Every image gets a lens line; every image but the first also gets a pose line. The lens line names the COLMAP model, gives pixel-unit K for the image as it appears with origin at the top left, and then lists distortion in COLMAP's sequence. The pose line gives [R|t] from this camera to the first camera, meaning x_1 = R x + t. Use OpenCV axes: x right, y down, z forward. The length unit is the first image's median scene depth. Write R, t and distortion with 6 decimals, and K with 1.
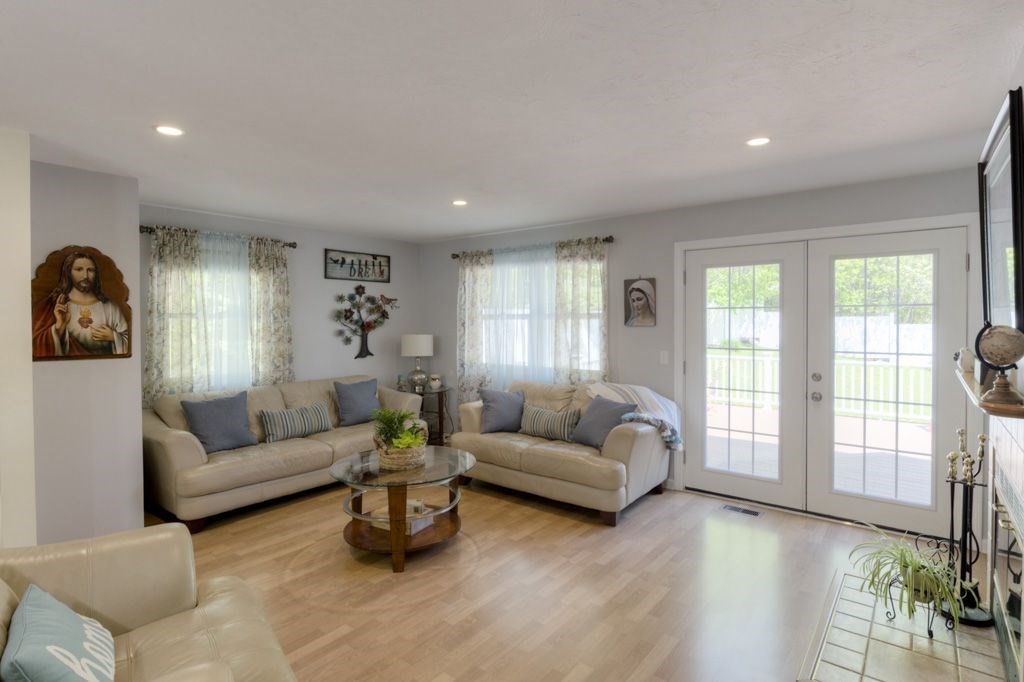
lens RADIAL K [[516.5, 0, 515.0], [0, 516.5, 324.9], [0, 0, 1]] dist [-0.001944, -0.000174]
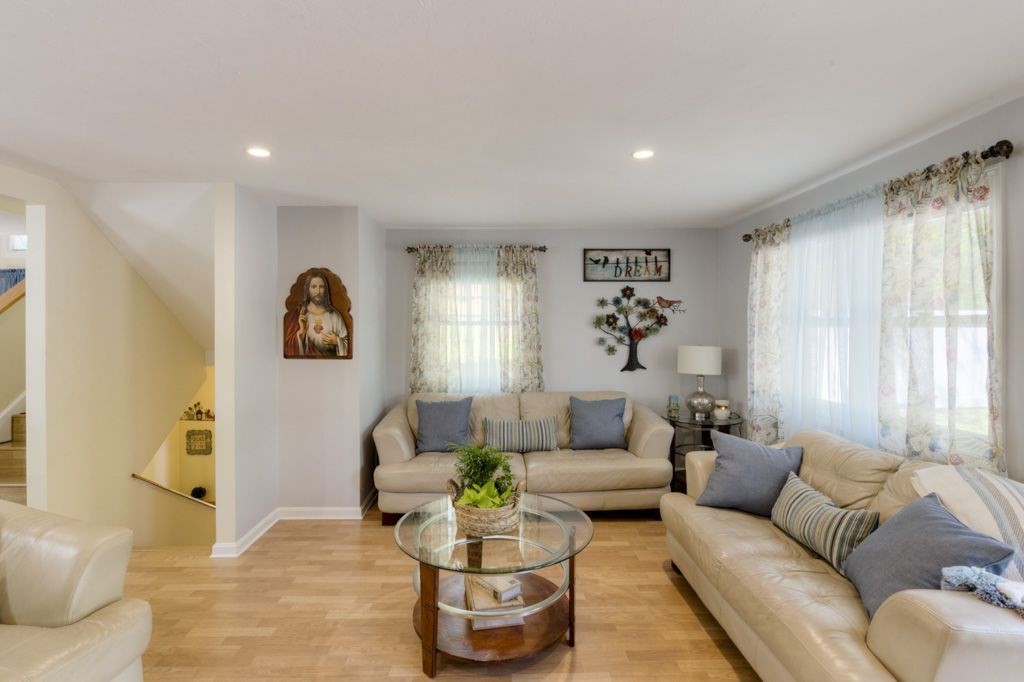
lens RADIAL K [[477.5, 0, 511.2], [0, 477.5, 324.9], [0, 0, 1]] dist [-0.000966, -0.005844]
pose [[0.637057, -0.000061, -0.770817, 0.218651], [-0.007446, 0.999953, -0.006234, -0.007254], [0.770781, 0.009711, 0.637027, 0.393158]]
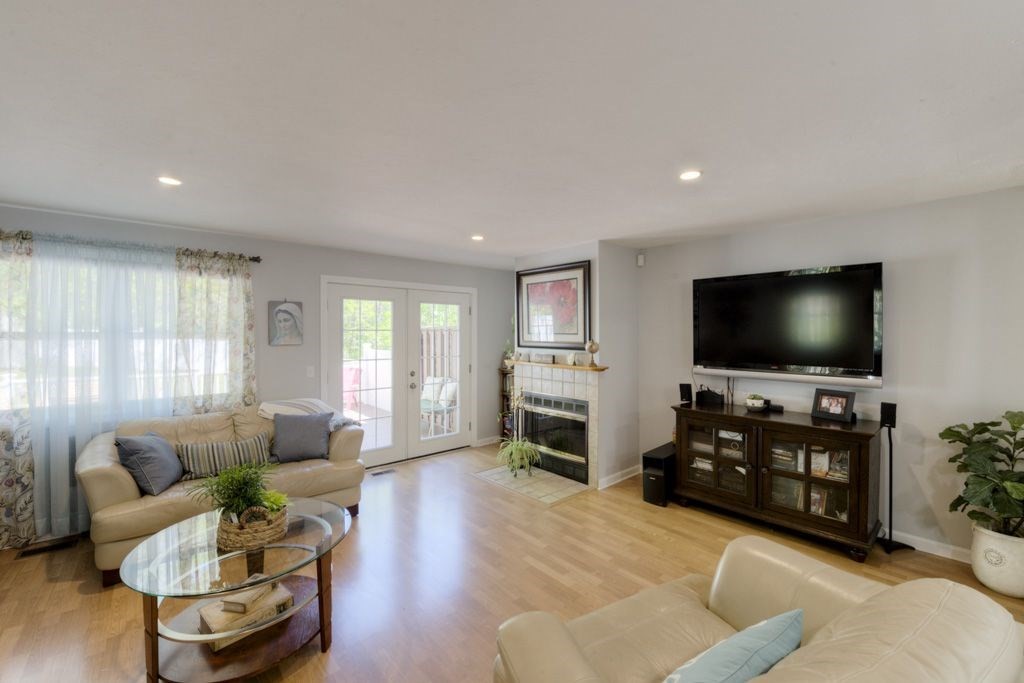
lens RADIAL K [[413.4, 0, 512.0], [0, 413.4, 341.5], [0, 0, 1]] dist [-0.021408, -0.000288]
pose [[0.179149, -0.015212, 0.983704, -0.486517], [0.007549, 0.999872, 0.014088, -0.013033], [-0.983793, 0.004902, 0.179241, 0.351981]]
